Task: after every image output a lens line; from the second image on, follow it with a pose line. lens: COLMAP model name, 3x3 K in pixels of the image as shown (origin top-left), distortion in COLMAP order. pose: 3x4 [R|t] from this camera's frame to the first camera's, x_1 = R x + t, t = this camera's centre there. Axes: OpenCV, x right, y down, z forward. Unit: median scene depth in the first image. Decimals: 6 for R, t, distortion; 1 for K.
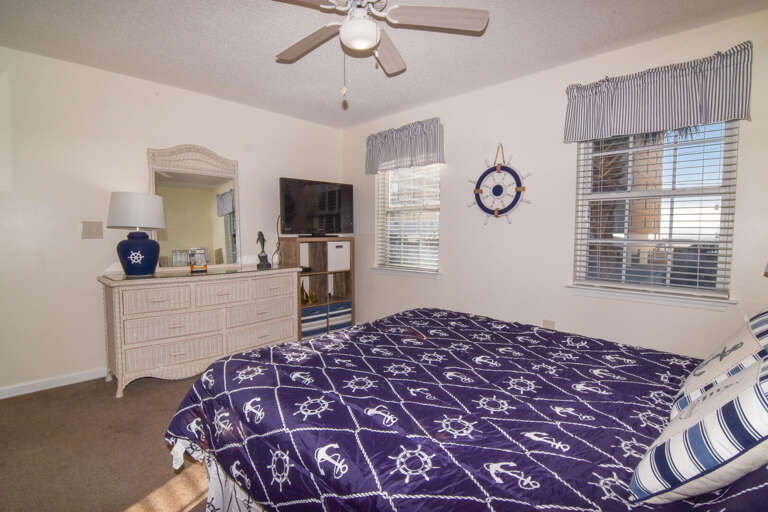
lens RADIAL K [[370.8, 0, 384.0], [0, 370.8, 256.0], [0, 0, 1]] dist [-0.000179, -0.000923]
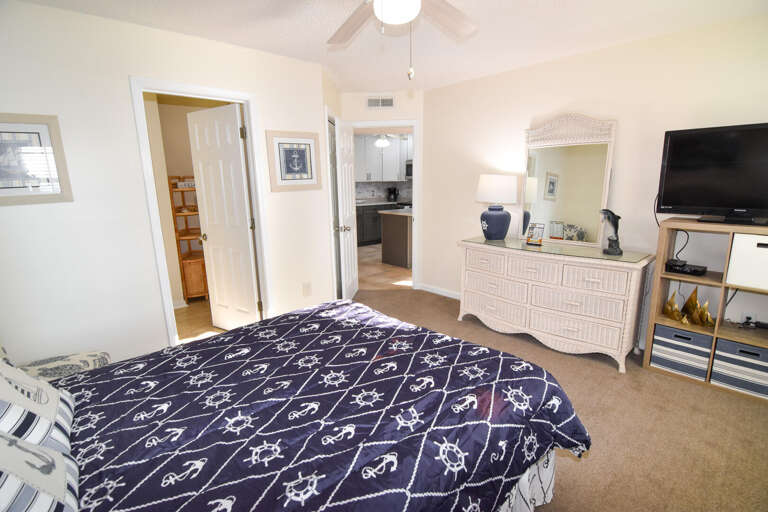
lens RADIAL K [[370.8, 0, 384.0], [0, 370.8, 256.0], [0, 0, 1]] dist [-0.000179, -0.000923]
pose [[-0.039647, 0.200773, -0.978835, 0.479288], [-0.044656, 0.978271, 0.202466, -0.104640], [0.998215, 0.051738, -0.029820, 0.538400]]
